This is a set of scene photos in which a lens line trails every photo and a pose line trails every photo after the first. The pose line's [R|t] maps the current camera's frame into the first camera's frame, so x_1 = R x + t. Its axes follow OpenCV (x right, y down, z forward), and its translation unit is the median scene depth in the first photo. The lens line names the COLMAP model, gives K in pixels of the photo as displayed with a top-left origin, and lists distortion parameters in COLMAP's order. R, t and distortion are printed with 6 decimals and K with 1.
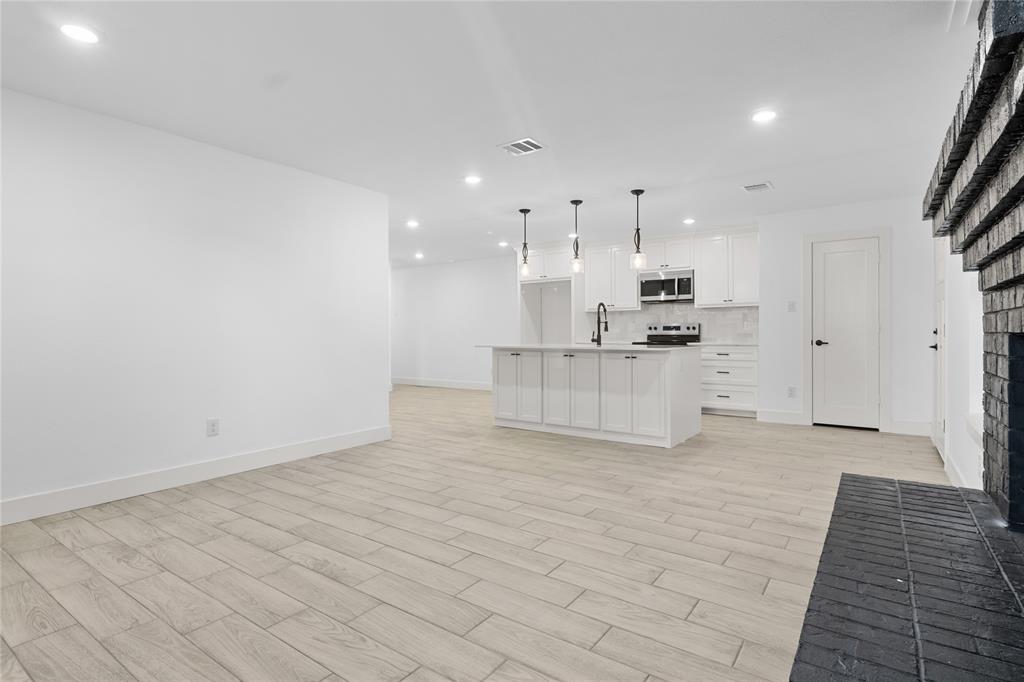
lens RADIAL K [[511.4, 0, 524.8], [0, 511.4, 330.2], [0, 0, 1]] dist [0.009797, -0.010481]
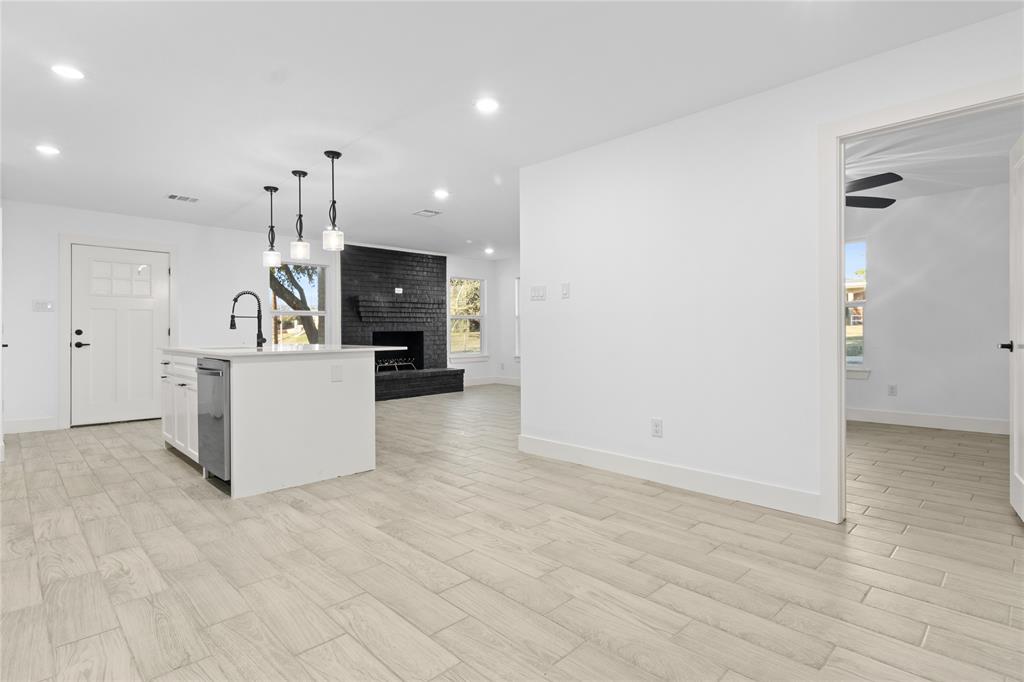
lens RADIAL K [[511.4, 0, 524.8], [0, 511.4, 330.2], [0, 0, 1]] dist [0.009797, -0.010481]
pose [[-0.984817, 0.007604, 0.173429, -0.432170], [0.006257, 0.999946, -0.008314, 0.013950], [-0.173483, -0.007103, -0.984811, 1.897599]]
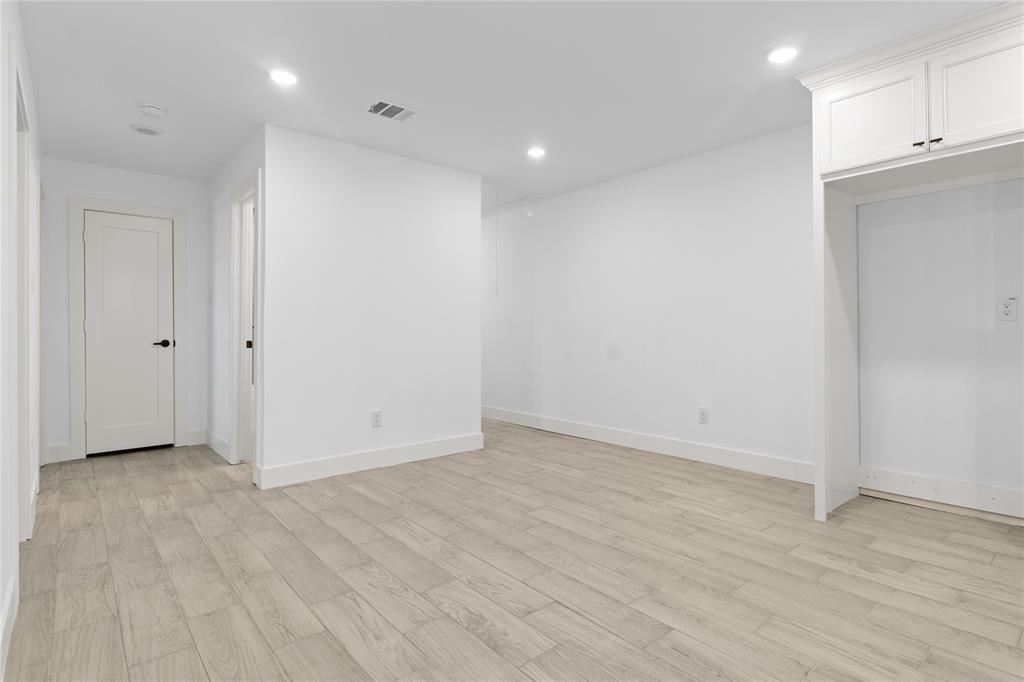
lens RADIAL K [[528.1, 0, 515.8], [0, 528.1, 327.3], [0, 0, 1]] dist [0.001701, 0.000074]
pose [[0.964872, -0.002209, -0.262710, -0.185686], [0.003164, 0.999990, 0.003211, 0.005691], [0.262701, -0.003930, 0.964869, 0.994863]]
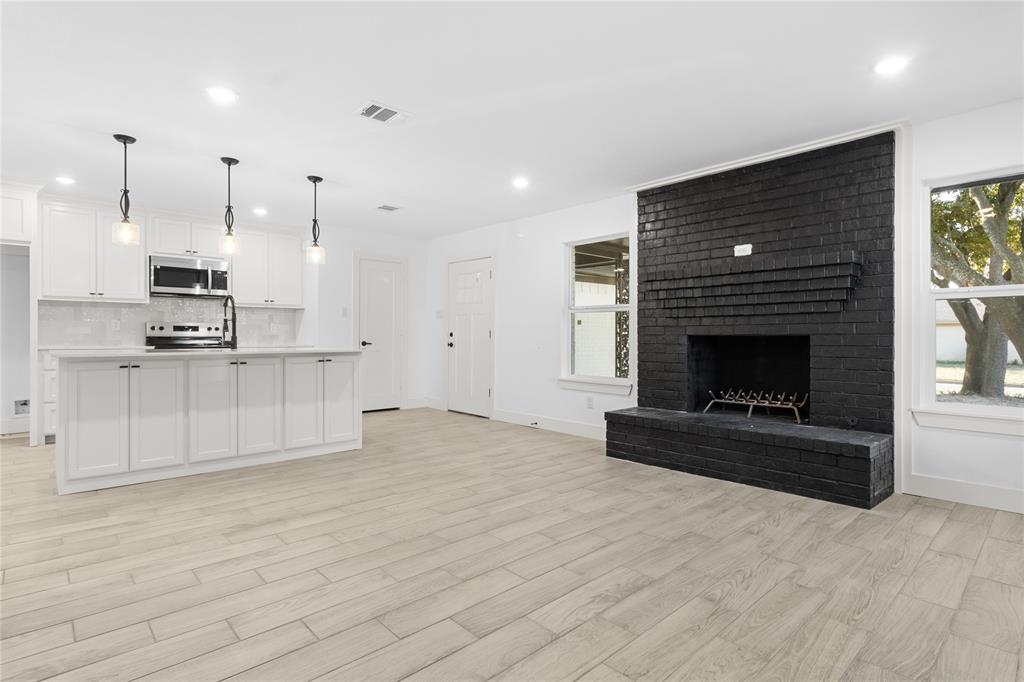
lens RADIAL K [[511.4, 0, 524.8], [0, 511.4, 330.2], [0, 0, 1]] dist [0.009797, -0.010481]
pose [[0.205608, 0.015749, 0.978508, -0.596400], [-0.008534, 0.999861, -0.014299, 0.008833], [-0.978597, -0.005411, 0.205714, 0.446686]]
